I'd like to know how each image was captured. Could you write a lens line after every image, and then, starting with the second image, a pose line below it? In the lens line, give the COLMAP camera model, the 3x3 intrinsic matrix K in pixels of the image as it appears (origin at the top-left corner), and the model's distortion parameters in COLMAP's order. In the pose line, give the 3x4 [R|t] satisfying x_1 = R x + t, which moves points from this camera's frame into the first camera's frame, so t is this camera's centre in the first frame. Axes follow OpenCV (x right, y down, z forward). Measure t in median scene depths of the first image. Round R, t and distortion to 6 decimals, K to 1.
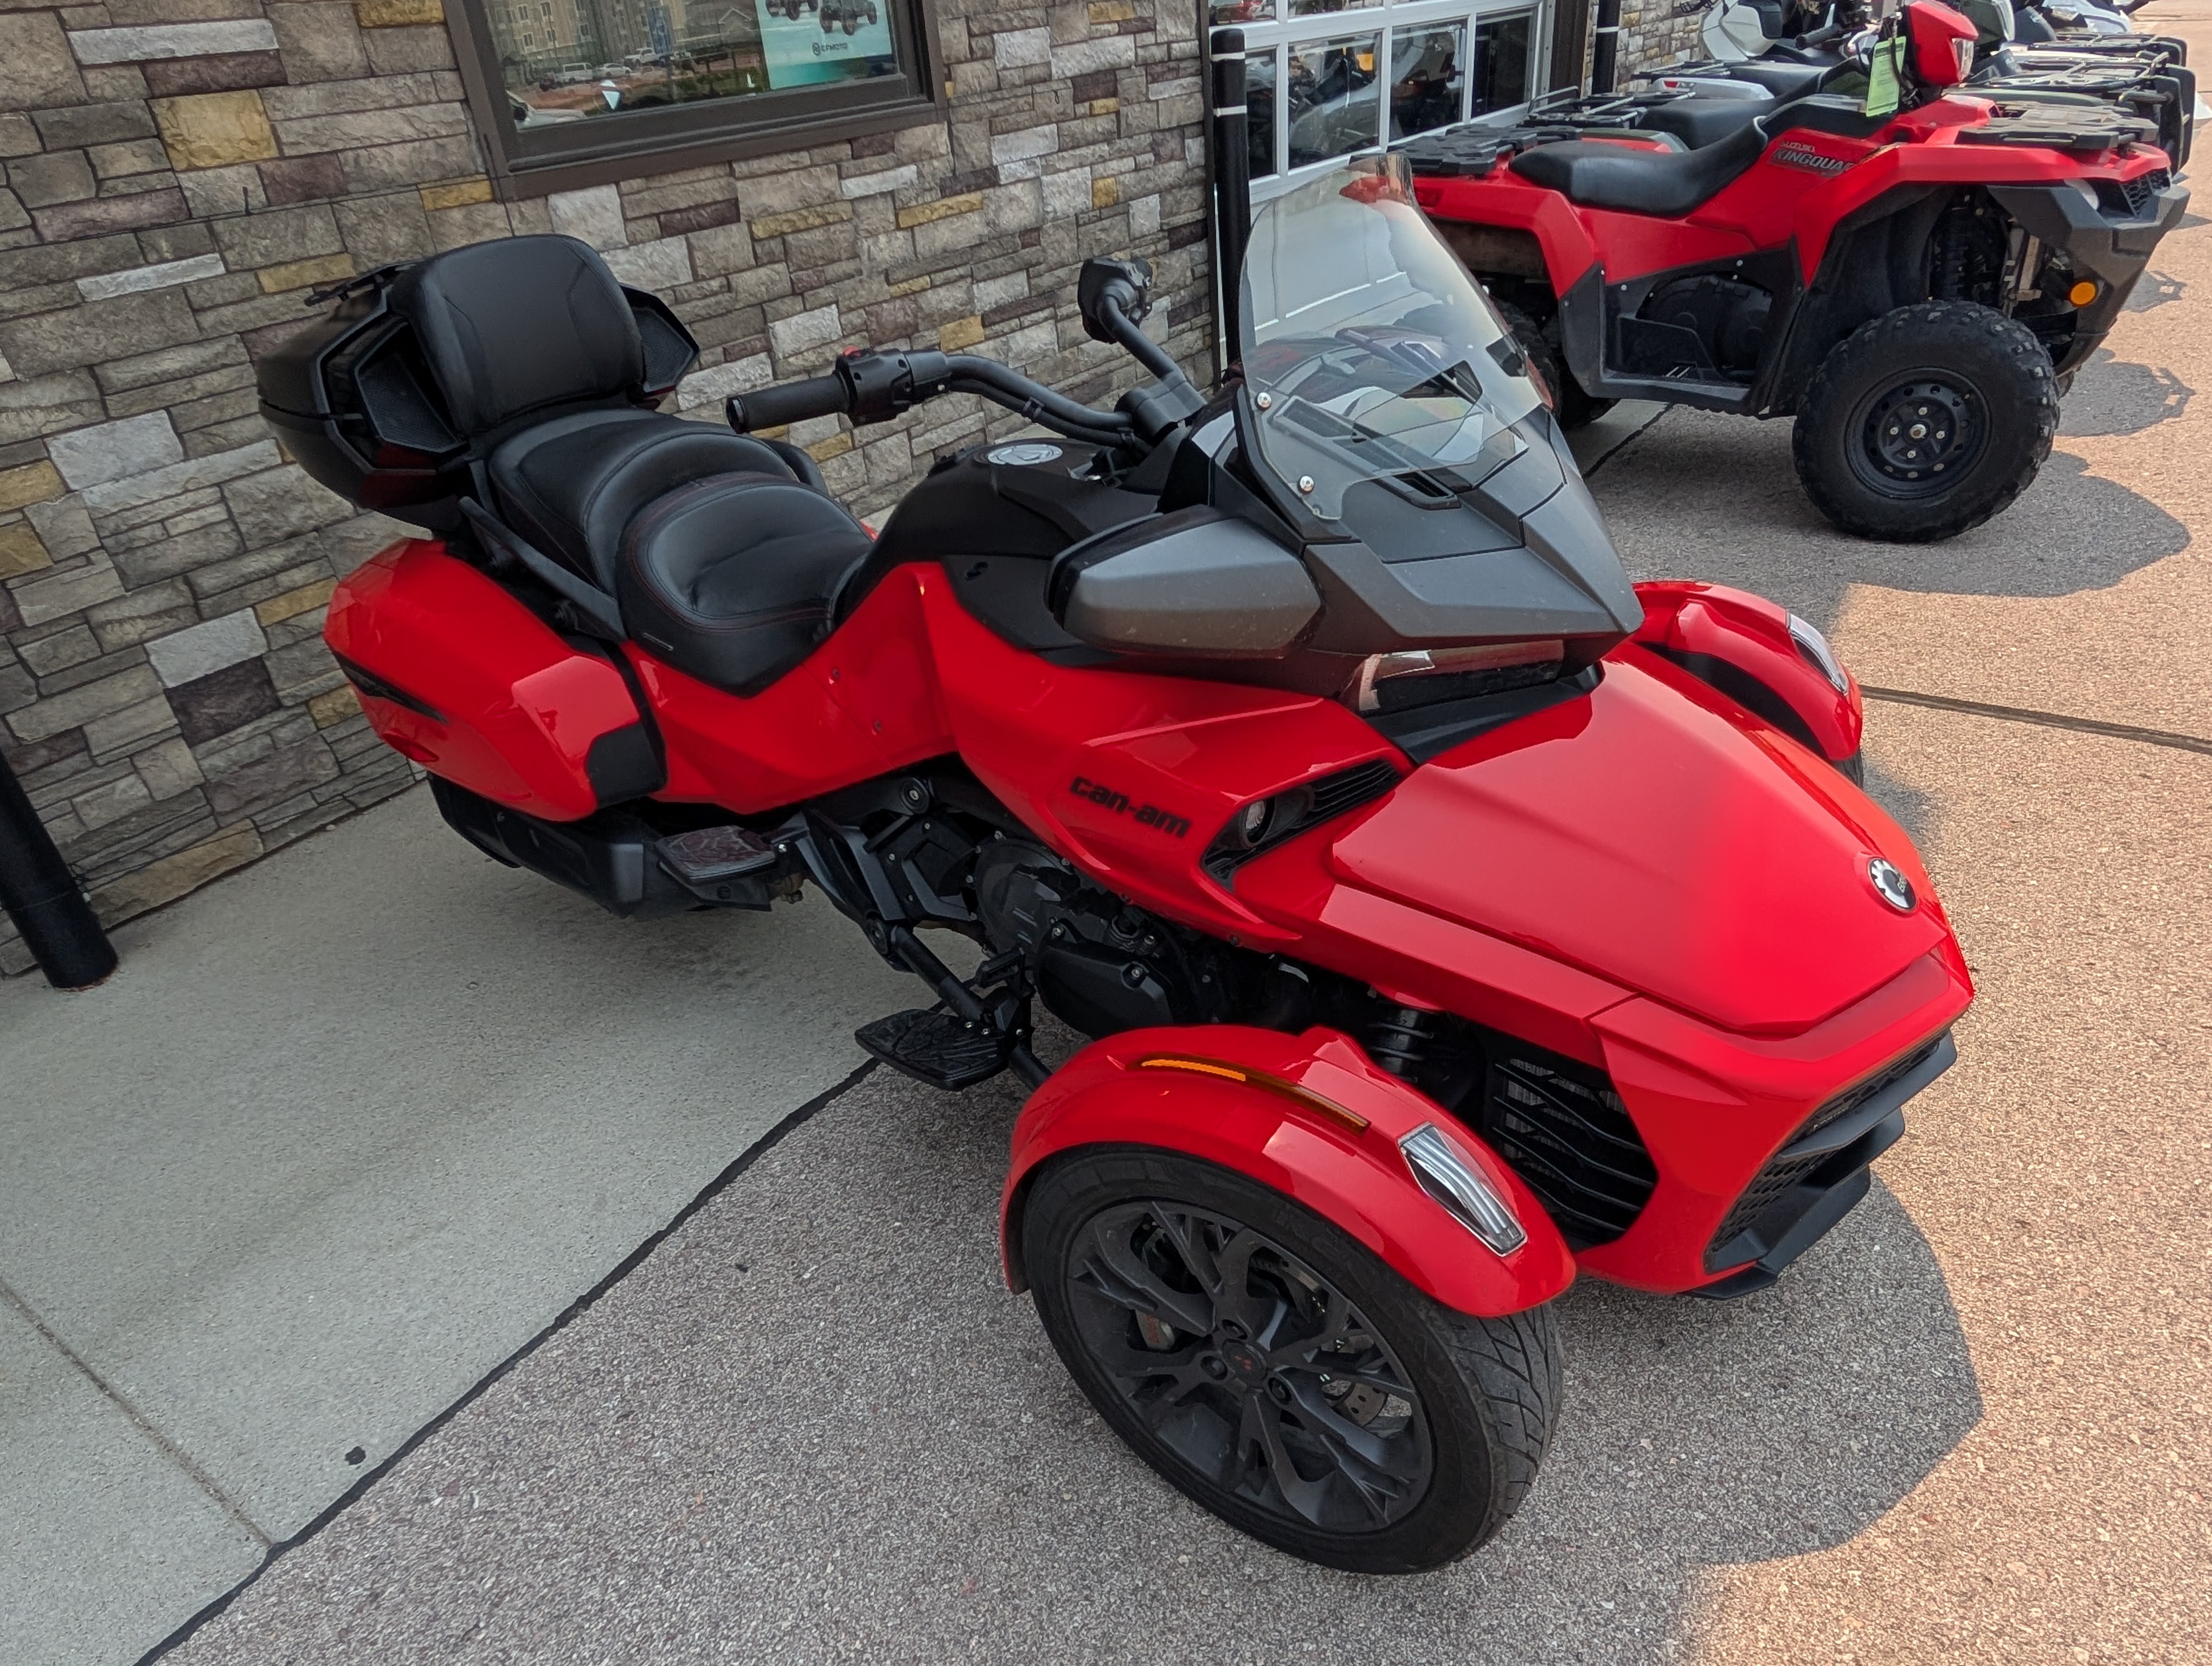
lens RADIAL K [[1530.0, 0, 1101.8], [0, 1530.0, 879.7], [0, 0, 1]] dist [0.001202, -0.001161]
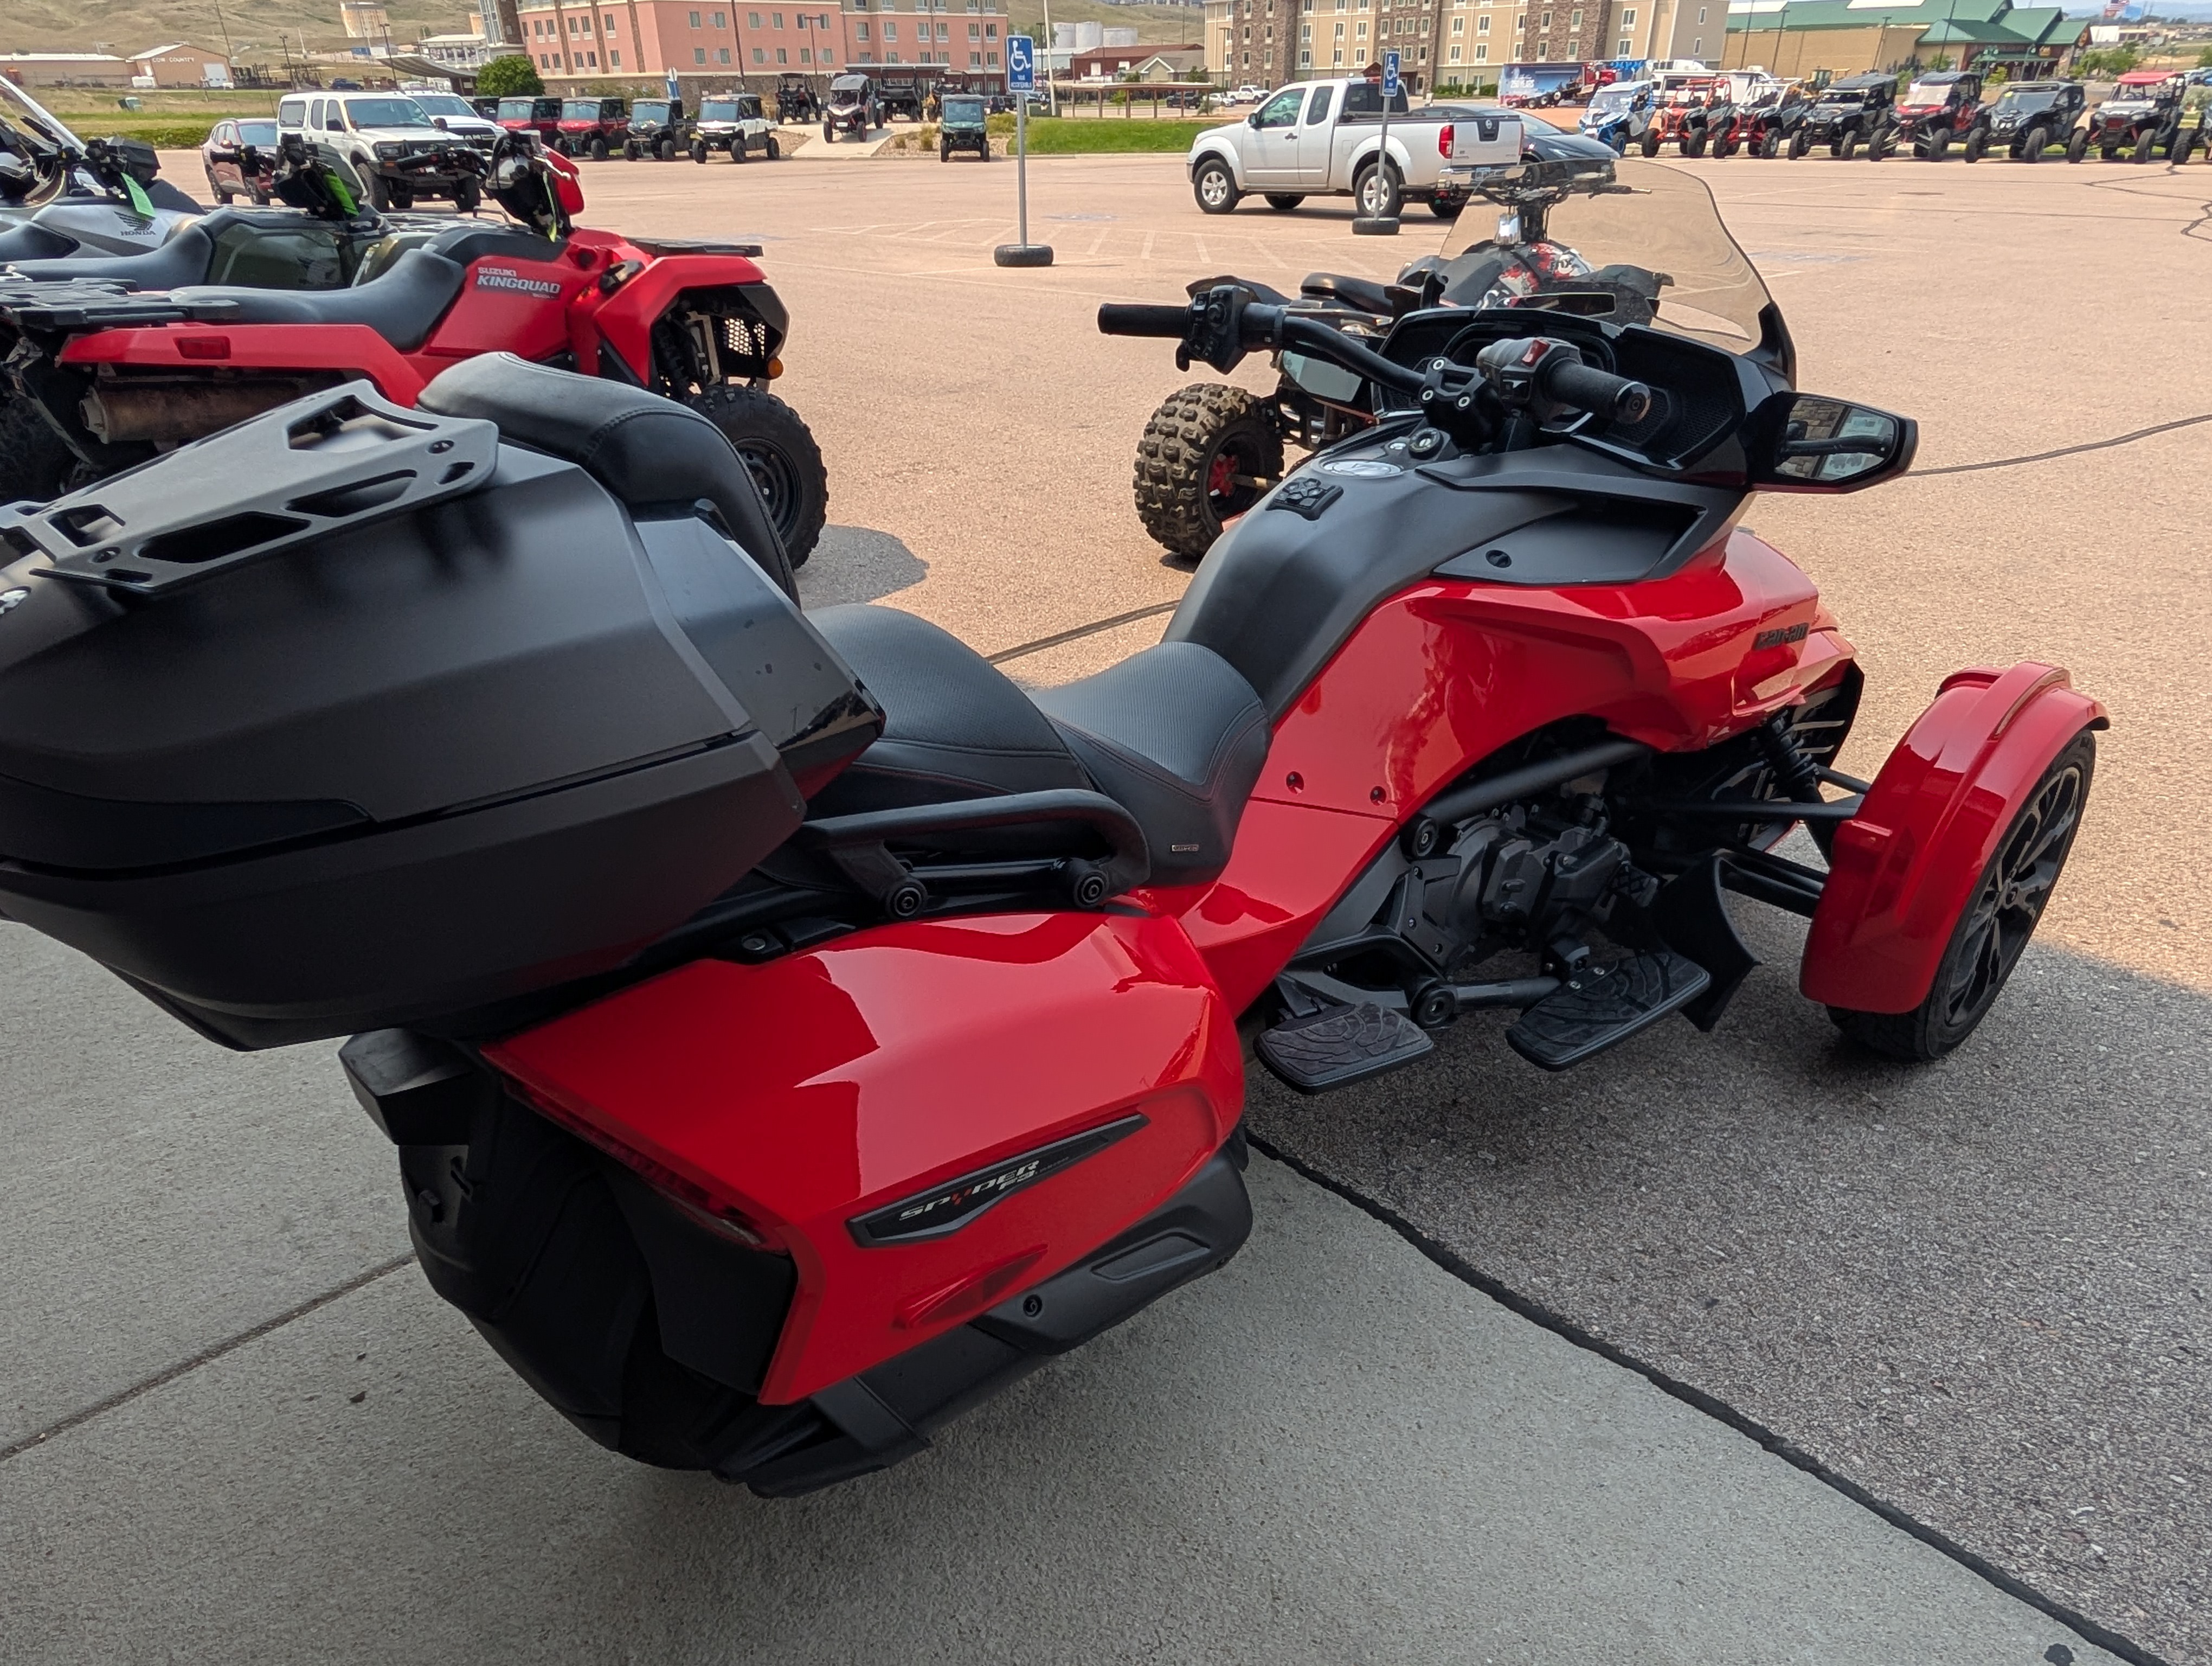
lens RADIAL K [[1504.7, 0, 1114.3], [0, 1504.7, 867.9], [0, 0, 1]] dist [-0.000549, -0.000881]
pose [[0.188538, -0.378731, 0.906099, -0.508344], [0.488925, 0.836374, 0.247854, -0.183412], [-0.851708, 0.396285, 0.342859, 0.438781]]
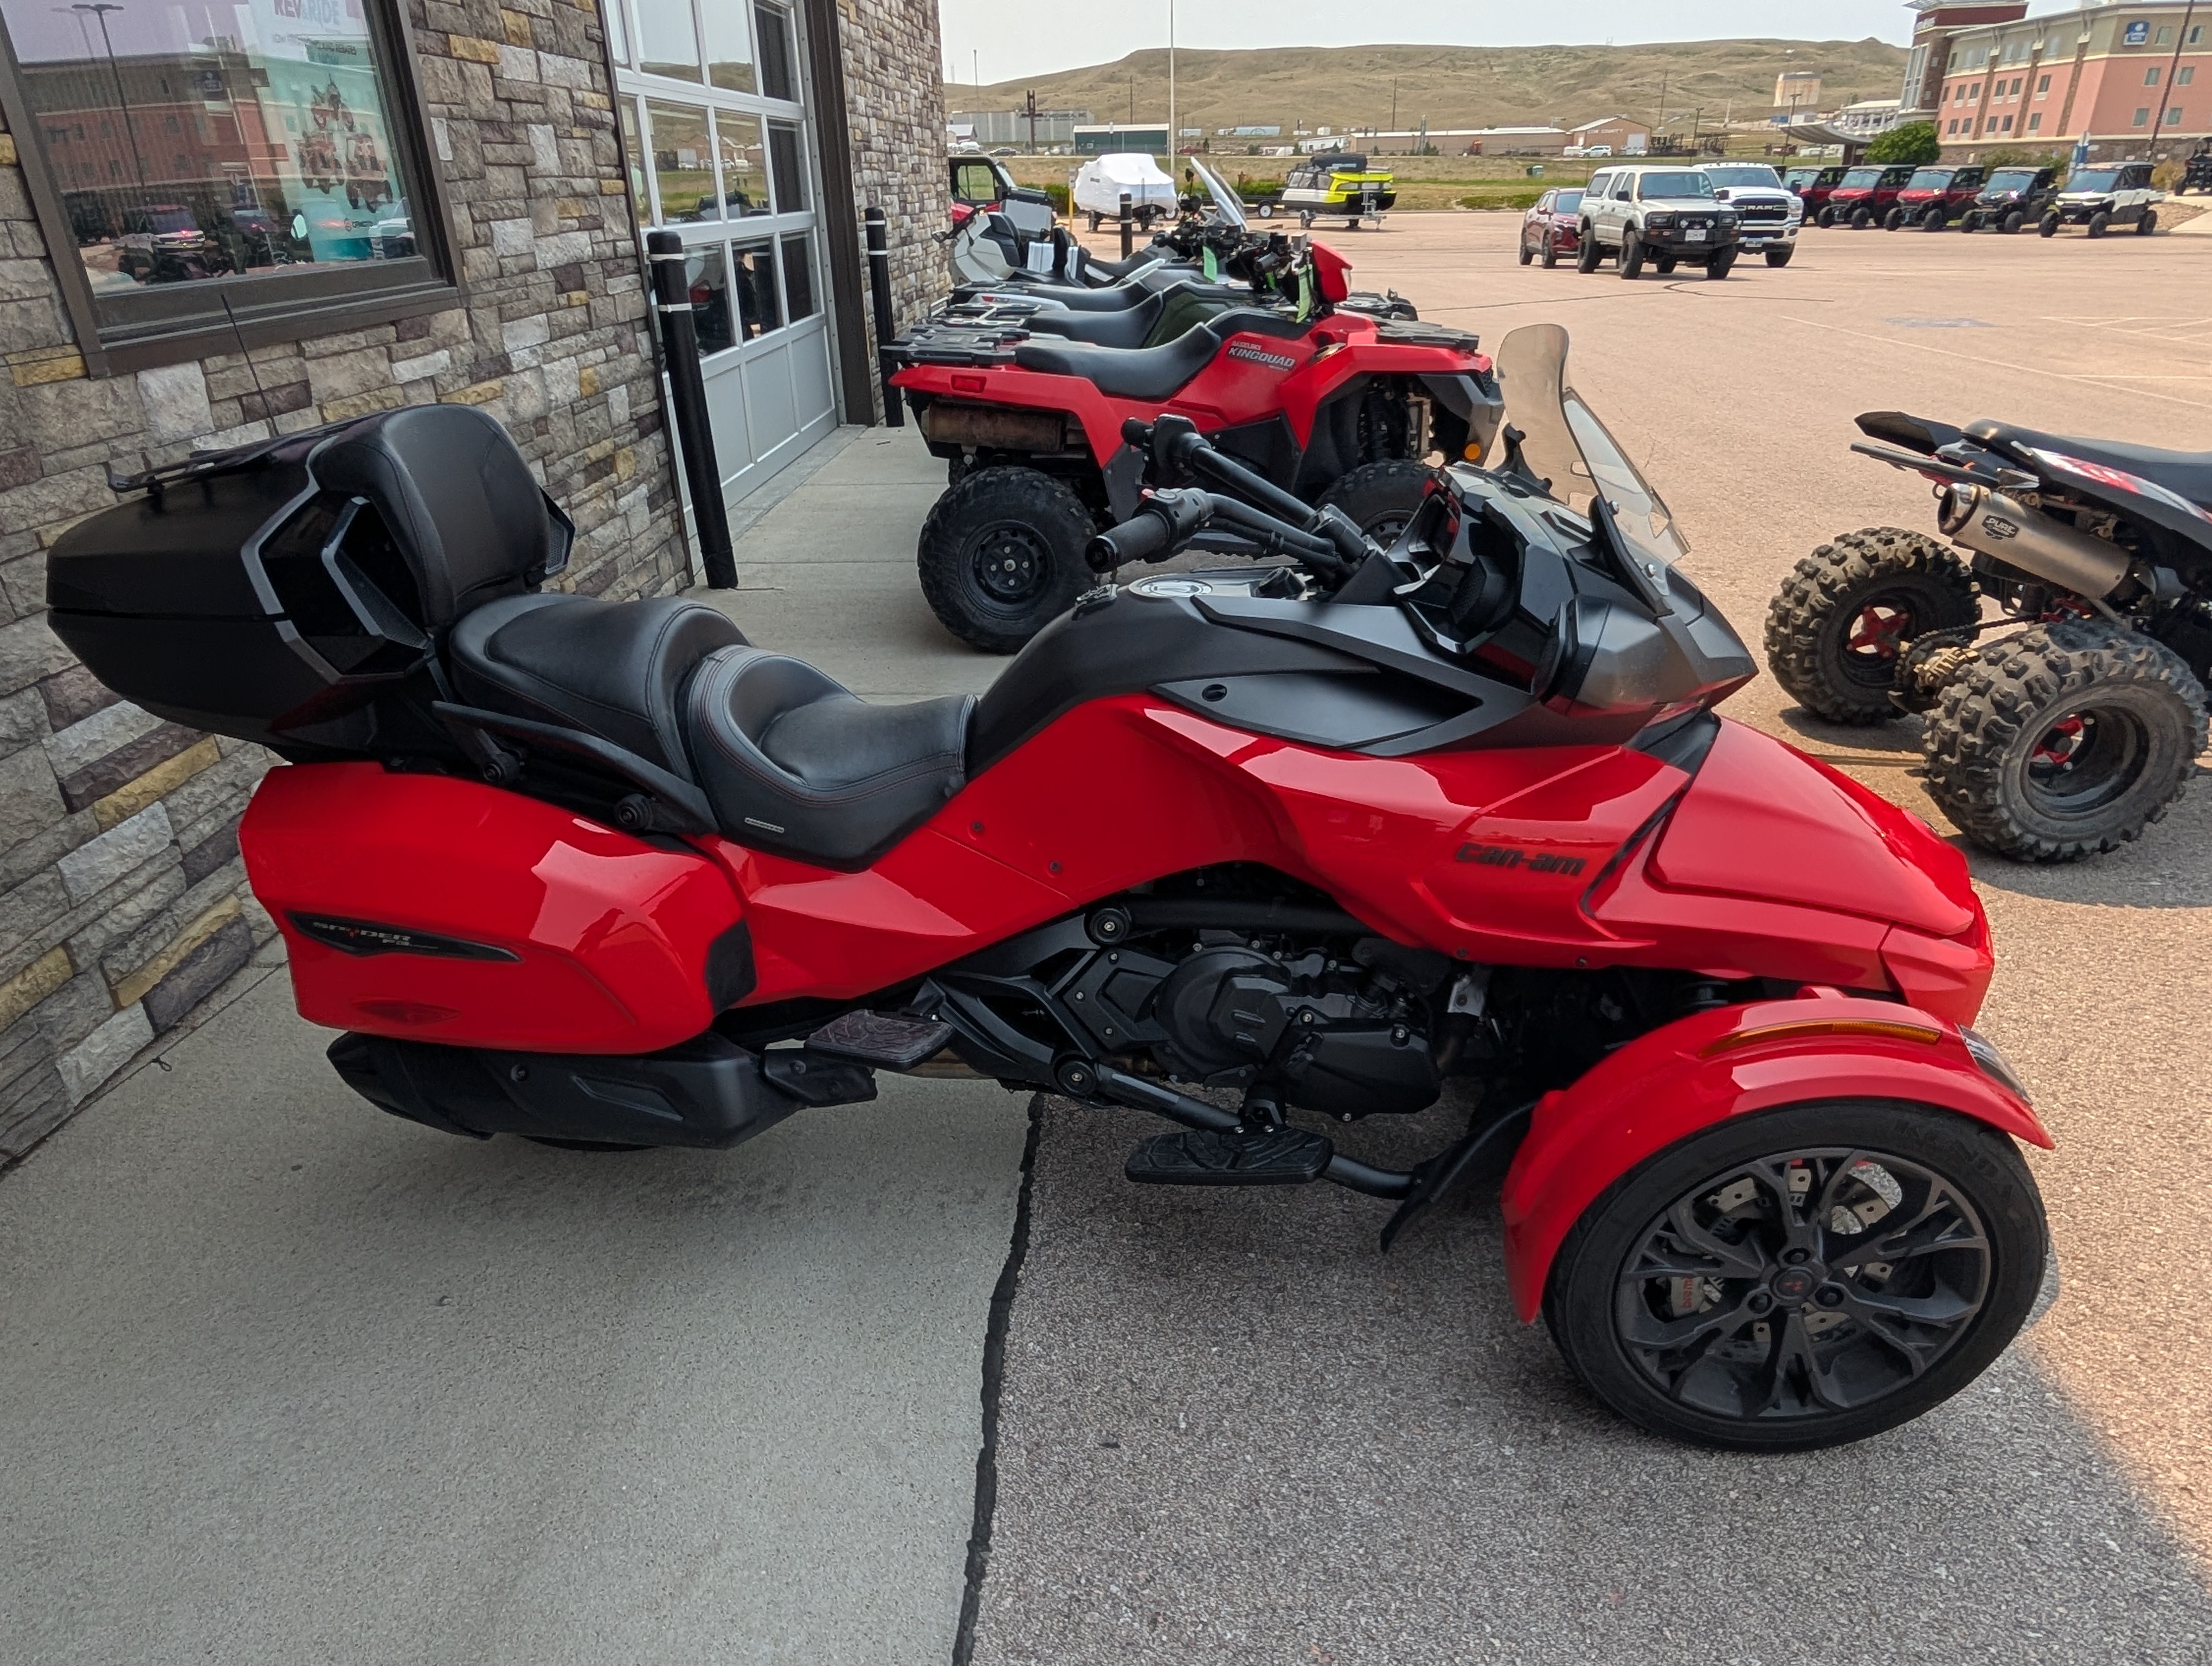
lens RADIAL K [[1504.7, 0, 1114.3], [0, 1504.7, 867.9], [0, 0, 1]] dist [-0.000549, -0.000881]
pose [[0.840133, -0.162621, 0.517428, -0.321277], [0.224353, 0.972747, -0.058553, -0.017567], [-0.493804, 0.165279, 0.853721, 0.076103]]
